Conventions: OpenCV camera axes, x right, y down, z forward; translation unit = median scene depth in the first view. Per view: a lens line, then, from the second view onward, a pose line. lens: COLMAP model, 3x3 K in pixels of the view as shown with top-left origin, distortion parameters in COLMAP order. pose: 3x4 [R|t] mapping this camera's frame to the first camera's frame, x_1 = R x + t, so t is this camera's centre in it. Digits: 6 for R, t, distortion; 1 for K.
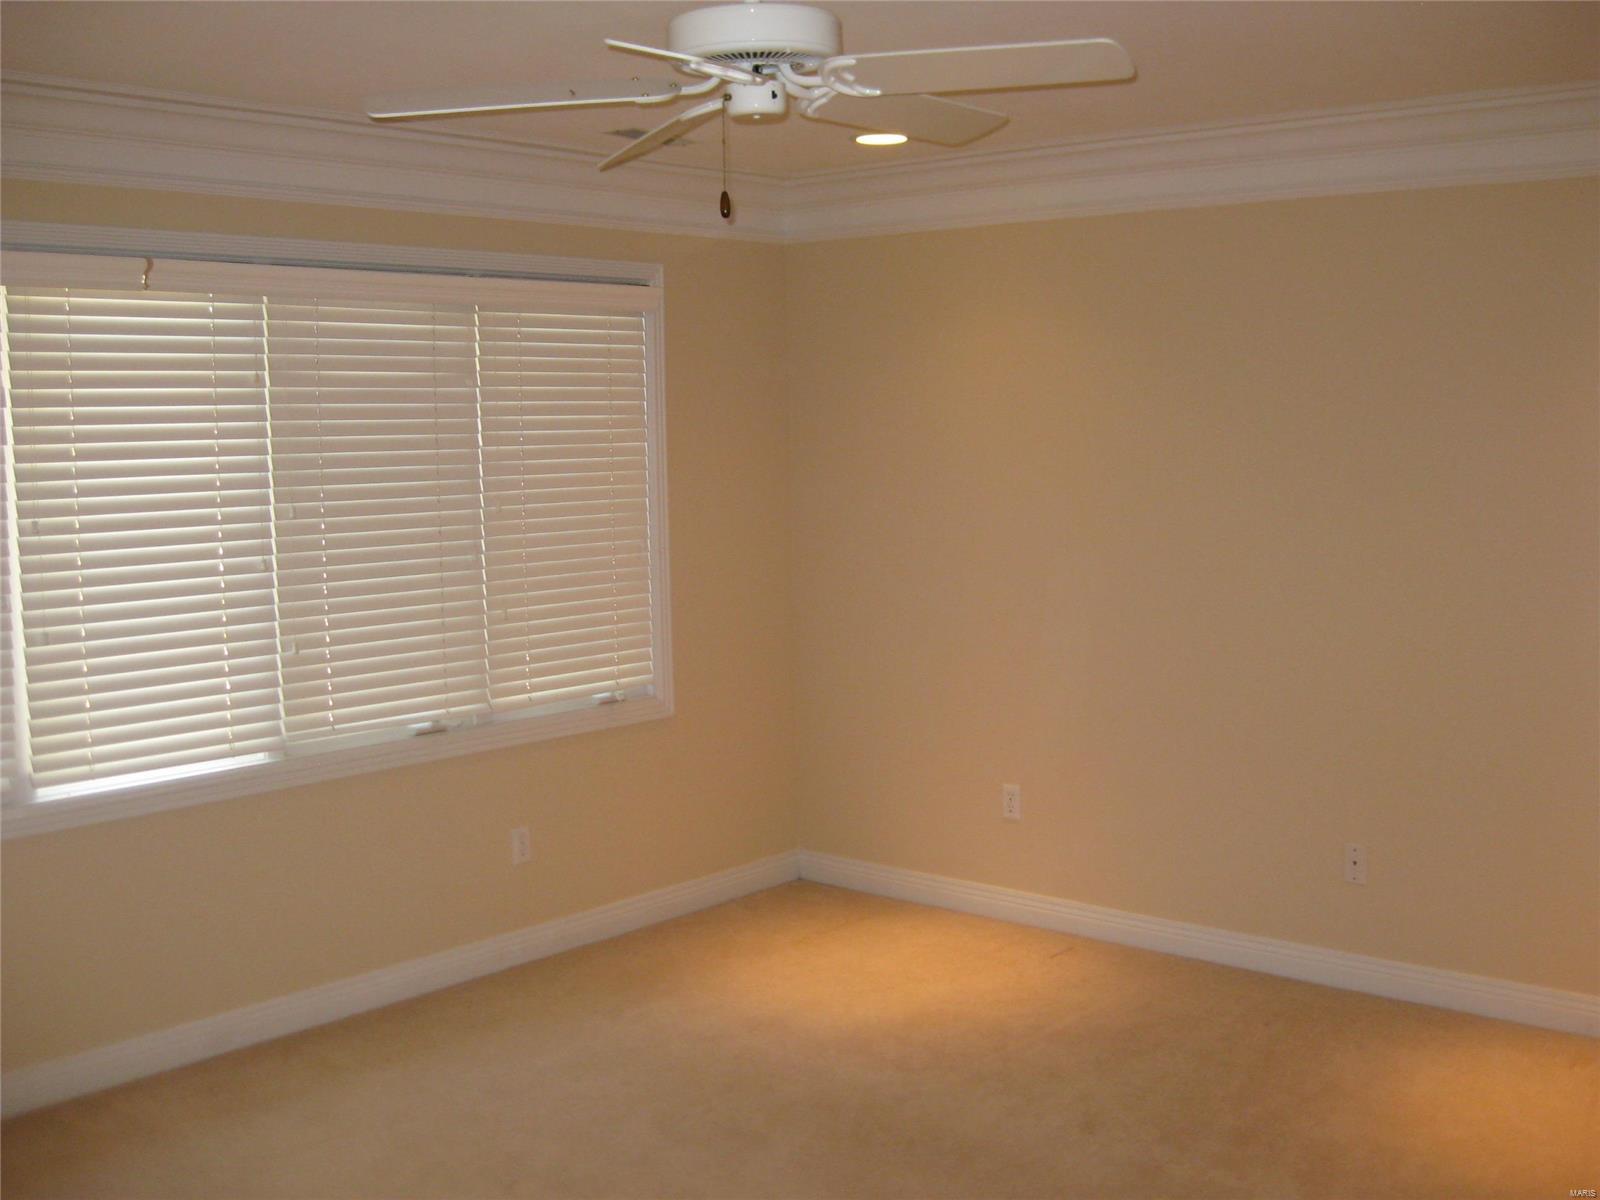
lens RADIAL K [[1763.7, 0, 798.3], [0, 1763.7, 598.9], [0, 0, 1]] dist [-0.147360, 0.000000]
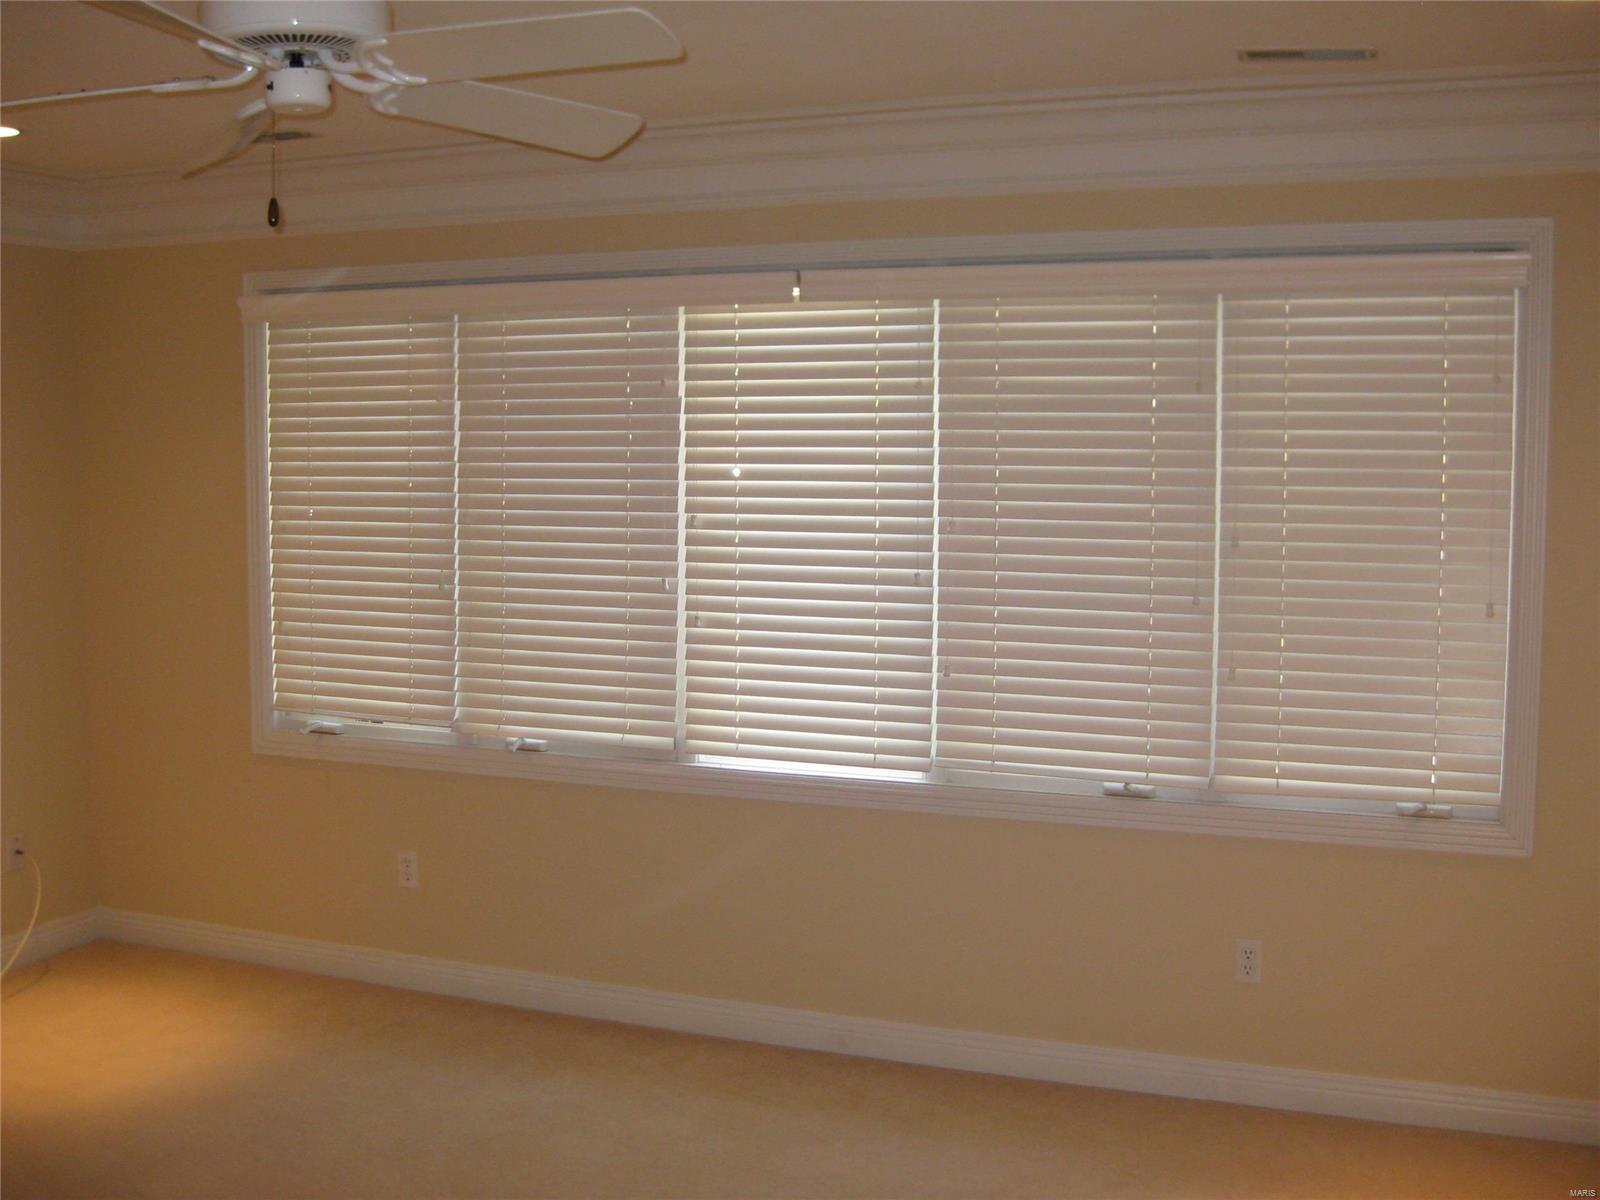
lens RADIAL K [[1763.7, 0, 799.7], [0, 1763.7, 600.4], [0, 0, 1]] dist [-0.147360, 0.000000]
pose [[0.314735, 0.100233, -0.943872, 0.589316], [-0.098417, 0.992495, 0.072579, -0.071233], [0.944063, 0.070050, 0.322238, 0.615316]]
